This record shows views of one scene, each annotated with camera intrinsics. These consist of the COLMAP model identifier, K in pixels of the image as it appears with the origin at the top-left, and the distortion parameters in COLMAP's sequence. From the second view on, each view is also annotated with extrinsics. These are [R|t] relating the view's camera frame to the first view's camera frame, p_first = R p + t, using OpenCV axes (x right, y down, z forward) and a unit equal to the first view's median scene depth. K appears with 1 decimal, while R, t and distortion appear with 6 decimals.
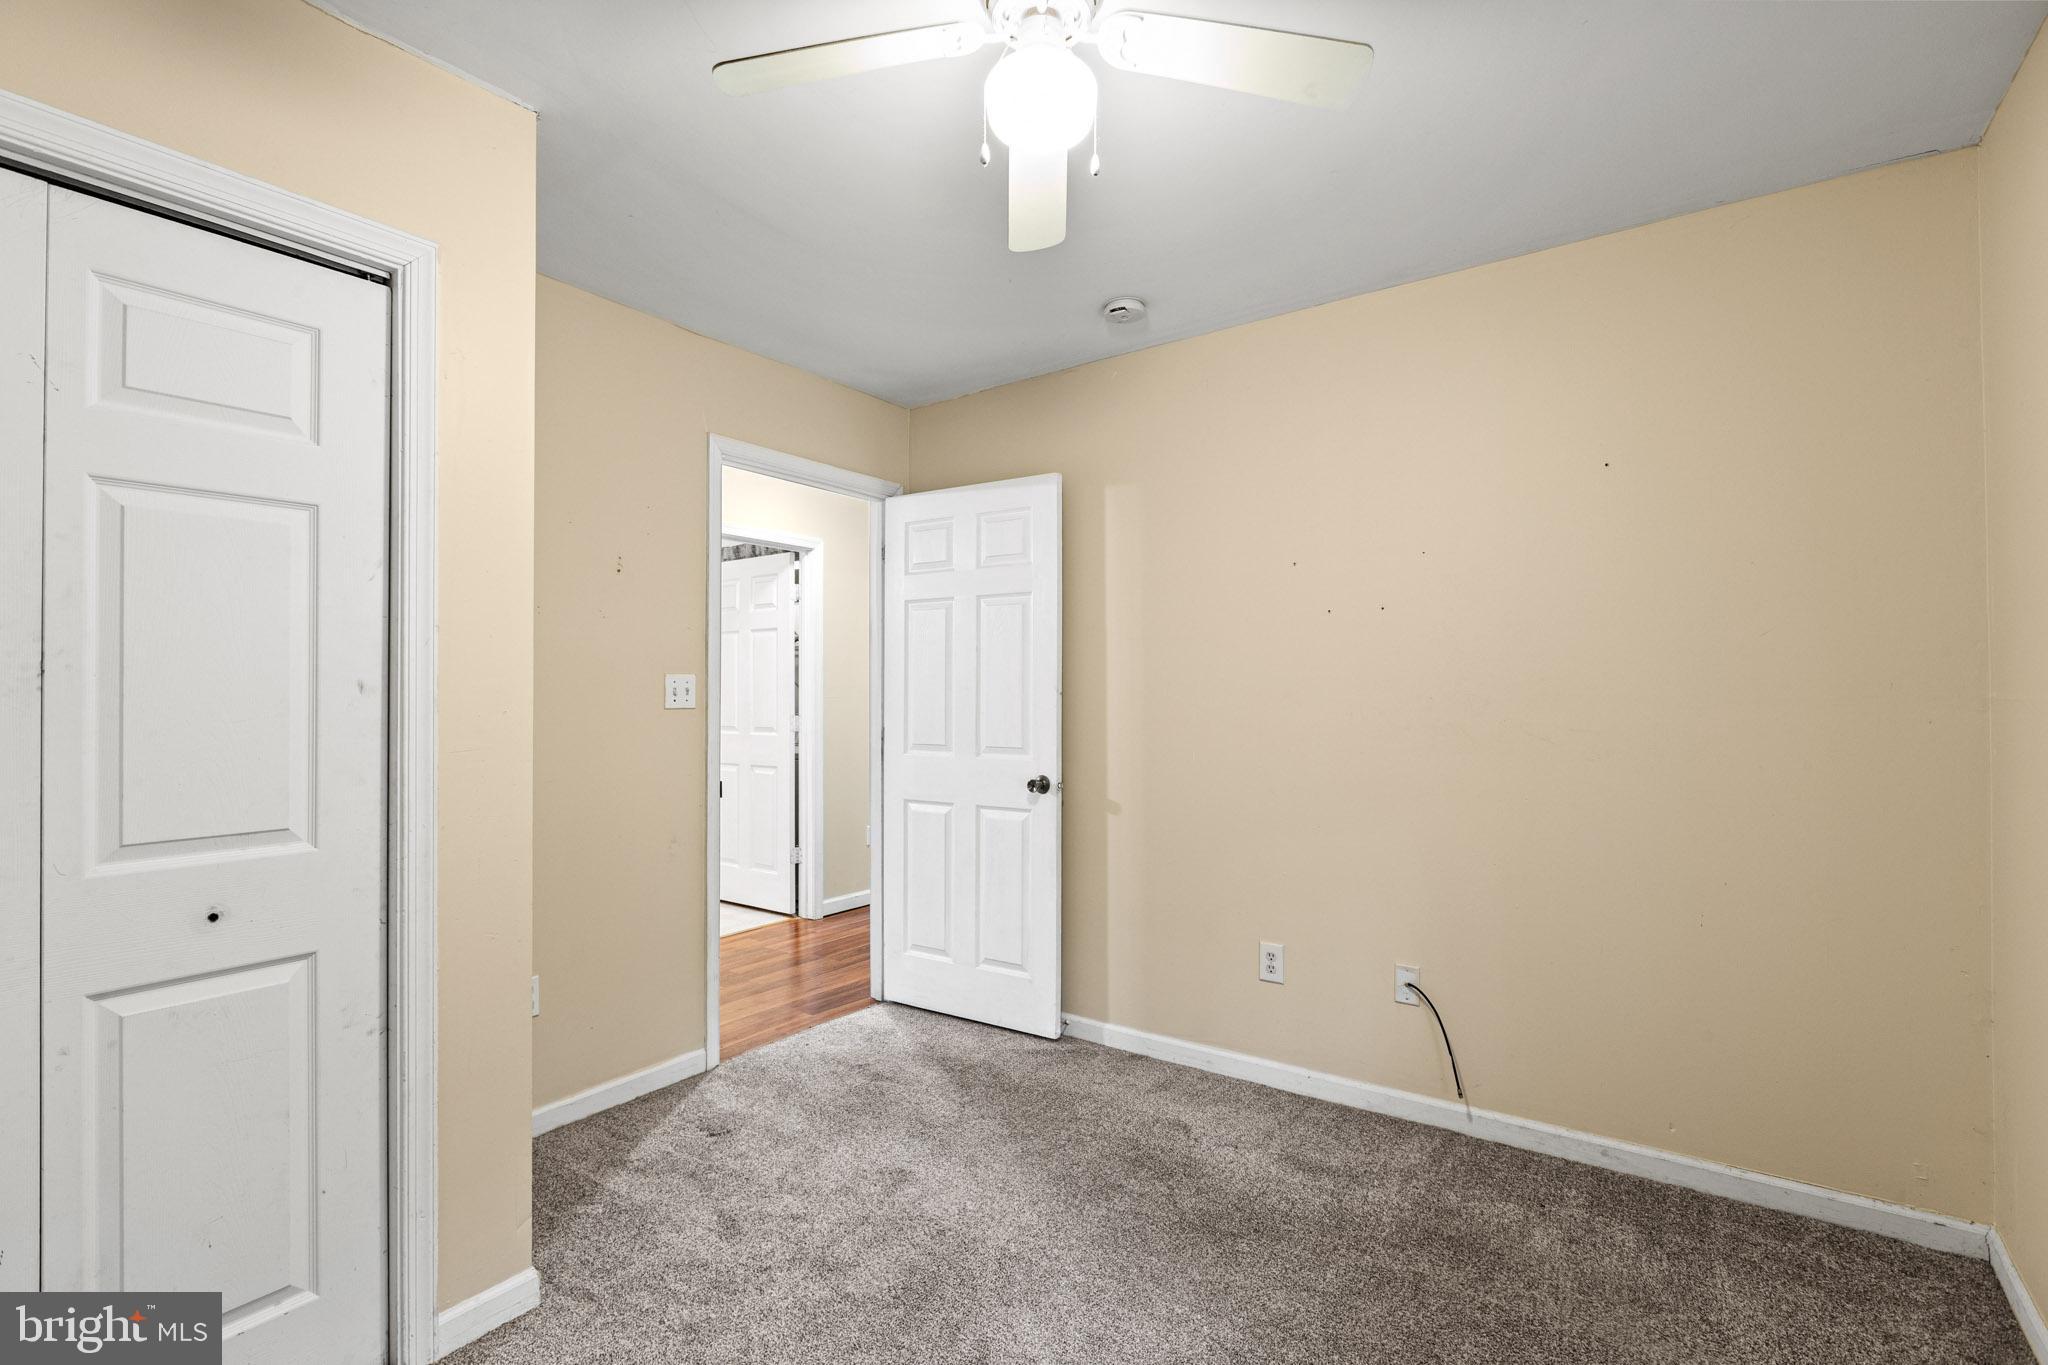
lens RADIAL K [[953.8, 0, 1005.7], [0, 953.8, 681.5], [0, 0, 1]] dist [-0.003506, -0.001029]
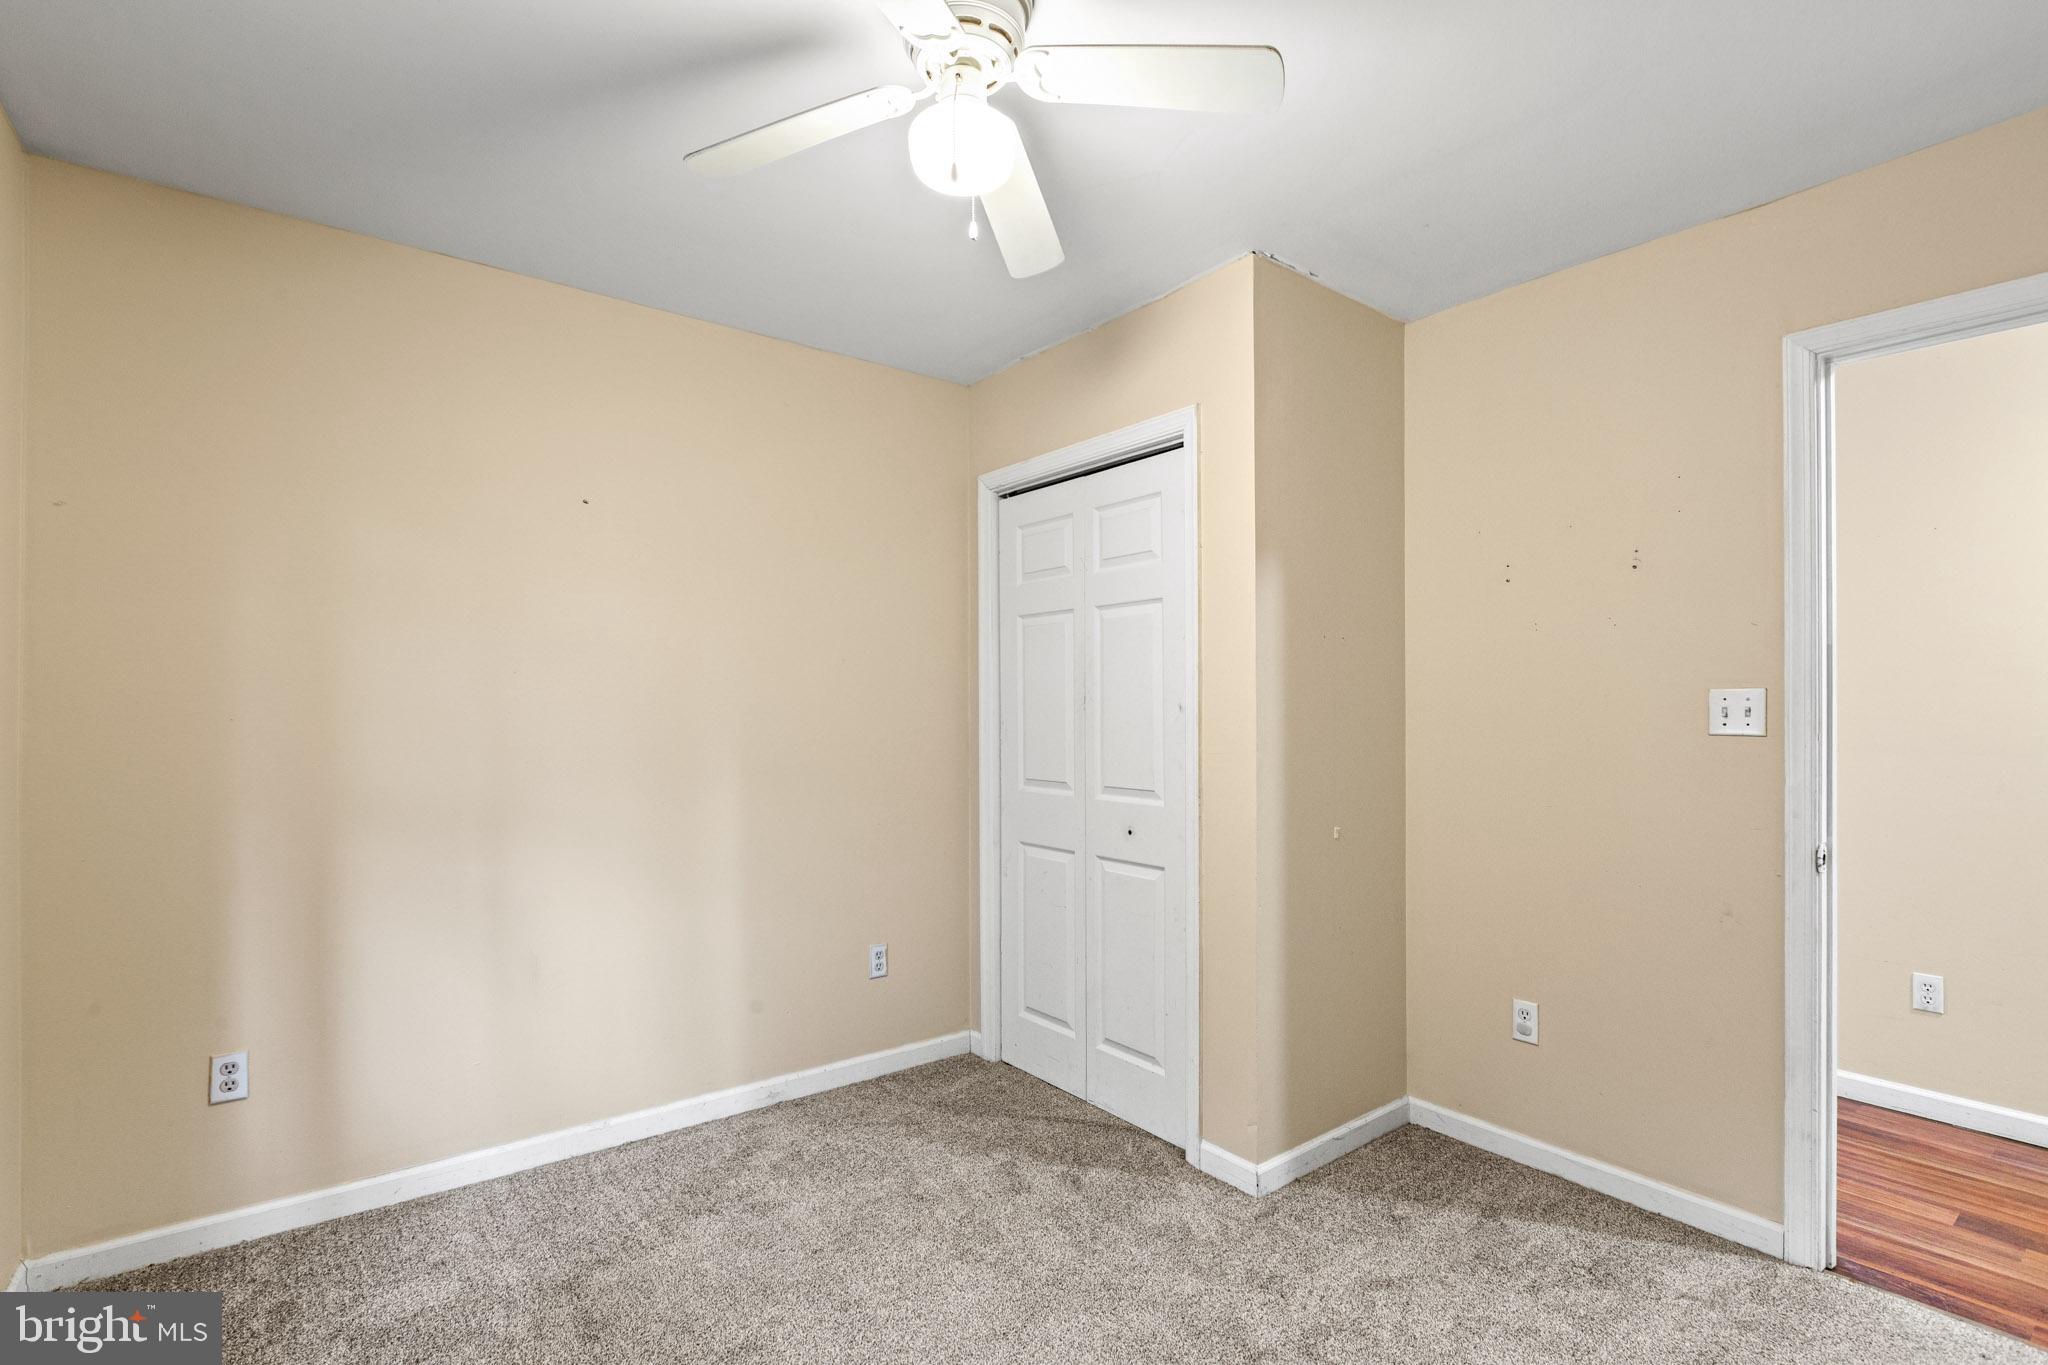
lens RADIAL K [[953.8, 0, 1009.5], [0, 953.8, 693.9], [0, 0, 1]] dist [-0.003506, -0.001029]
pose [[-0.296551, -0.007309, -0.954989, 0.582555], [0.011927, 0.999864, -0.011356, -0.002031], [0.954943, -0.014757, -0.296423, 0.762425]]
